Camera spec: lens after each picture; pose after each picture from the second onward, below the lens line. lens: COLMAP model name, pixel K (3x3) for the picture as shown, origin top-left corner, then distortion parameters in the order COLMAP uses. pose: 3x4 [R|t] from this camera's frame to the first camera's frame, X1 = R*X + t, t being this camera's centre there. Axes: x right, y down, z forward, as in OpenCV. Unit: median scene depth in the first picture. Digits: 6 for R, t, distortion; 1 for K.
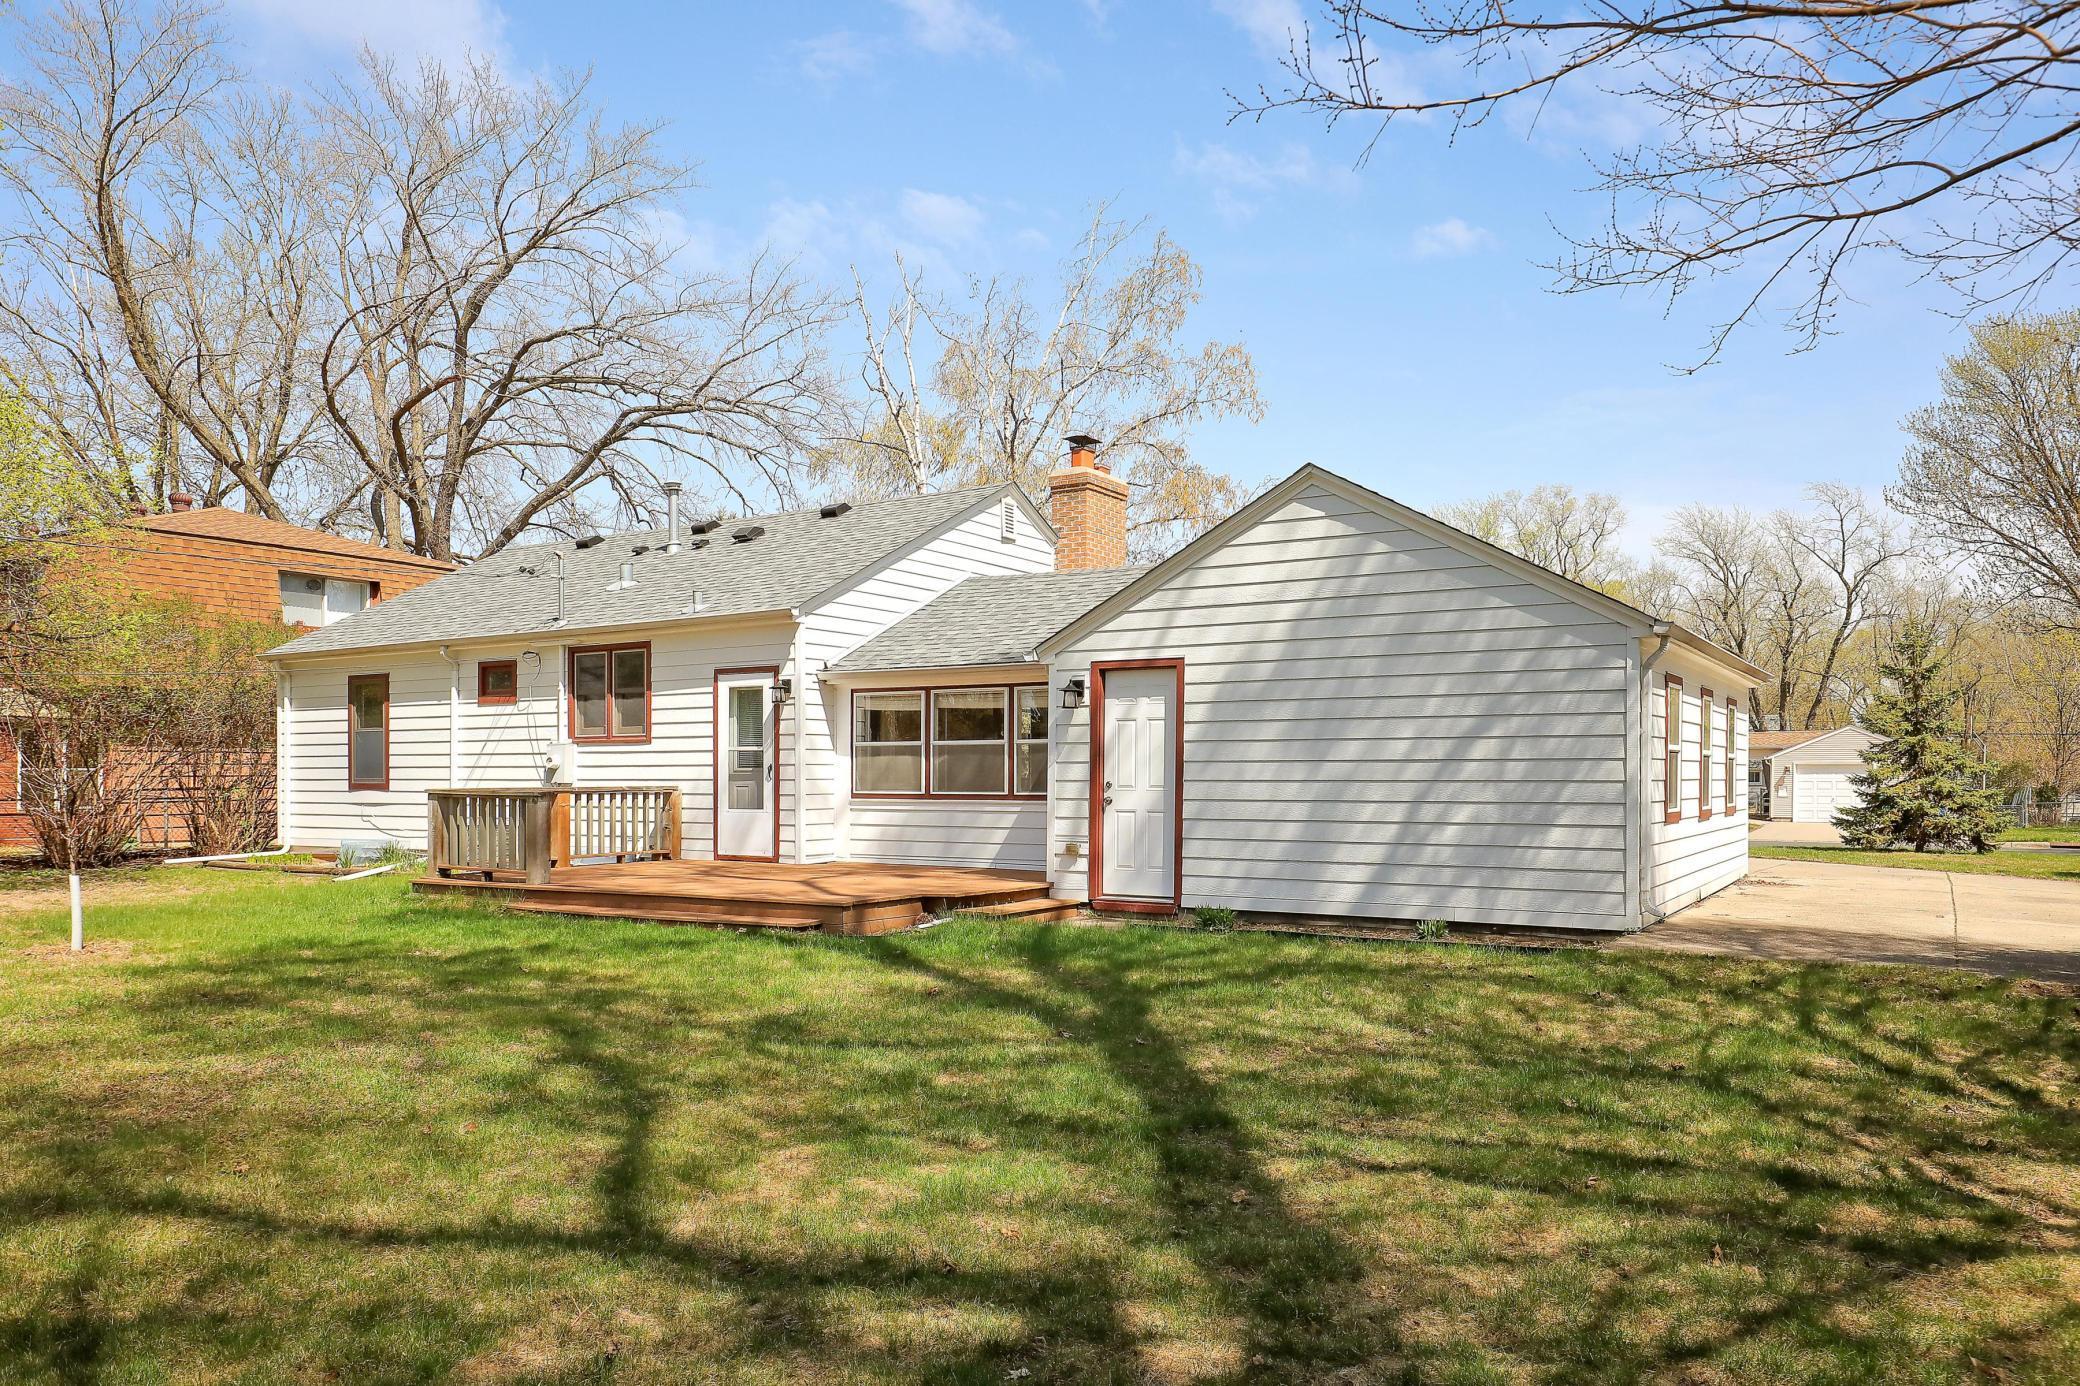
lens RADIAL K [[1108.0, 0, 1040.0], [0, 1108.0, 693.0], [0, 0, 1]] dist [-0.002945, -0.000651]
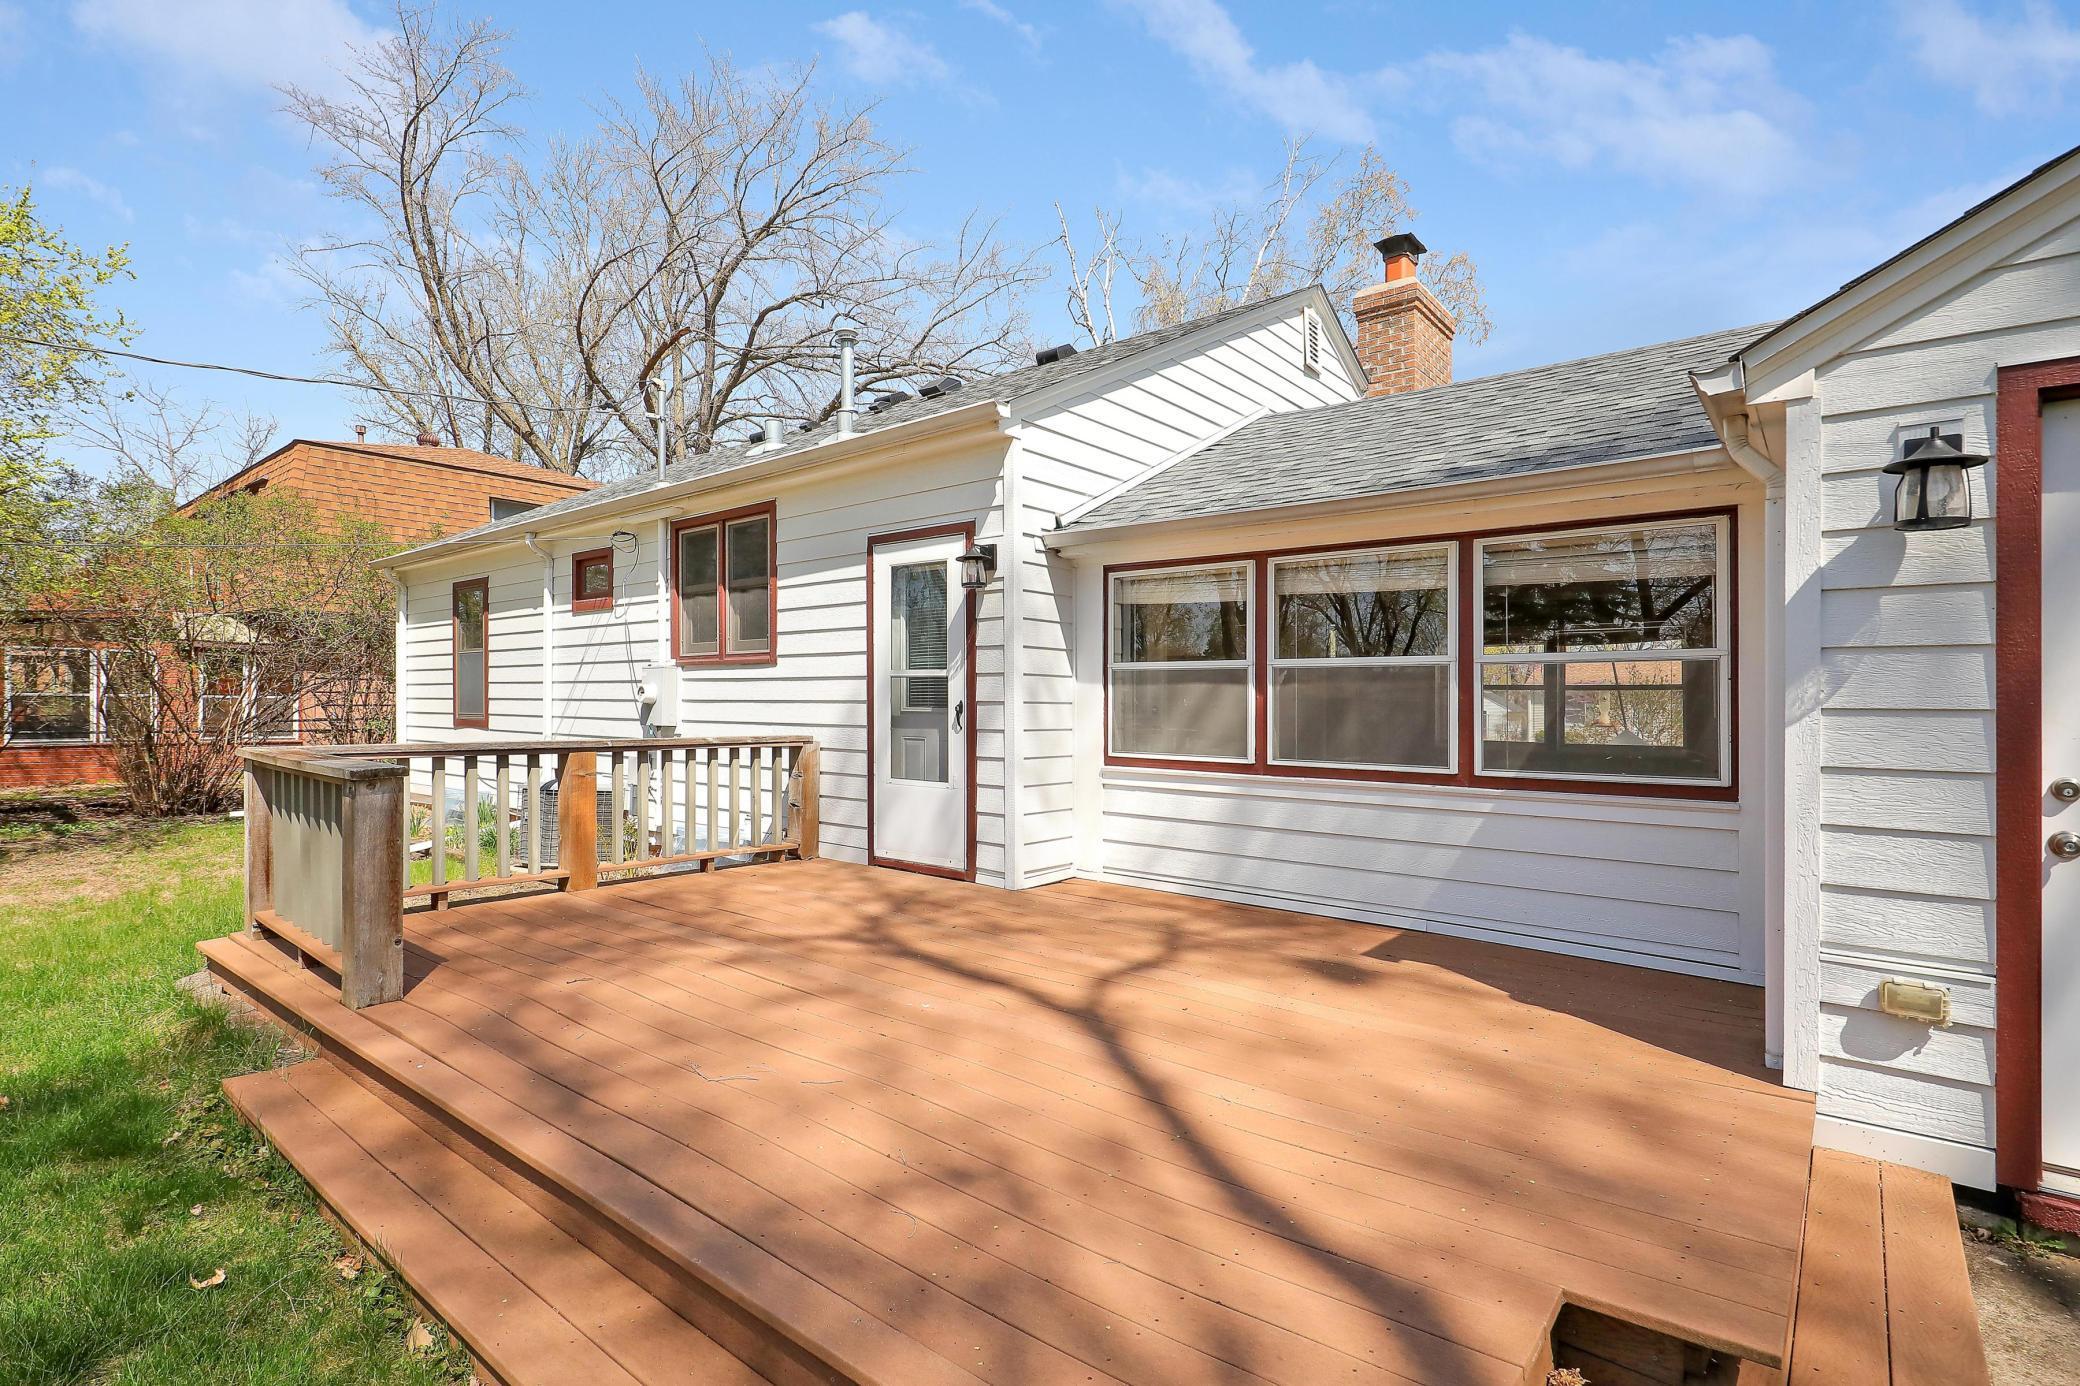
lens RADIAL K [[995.7, 0, 1040.0], [0, 995.7, 693.0], [0, 0, 1]] dist [0.000758, -0.000087]
pose [[0.983885, 0.009774, -0.178534, -0.110153], [0.000479, 0.998357, 0.057299, 0.030120], [0.178801, -0.056461, 0.982264, 0.494197]]
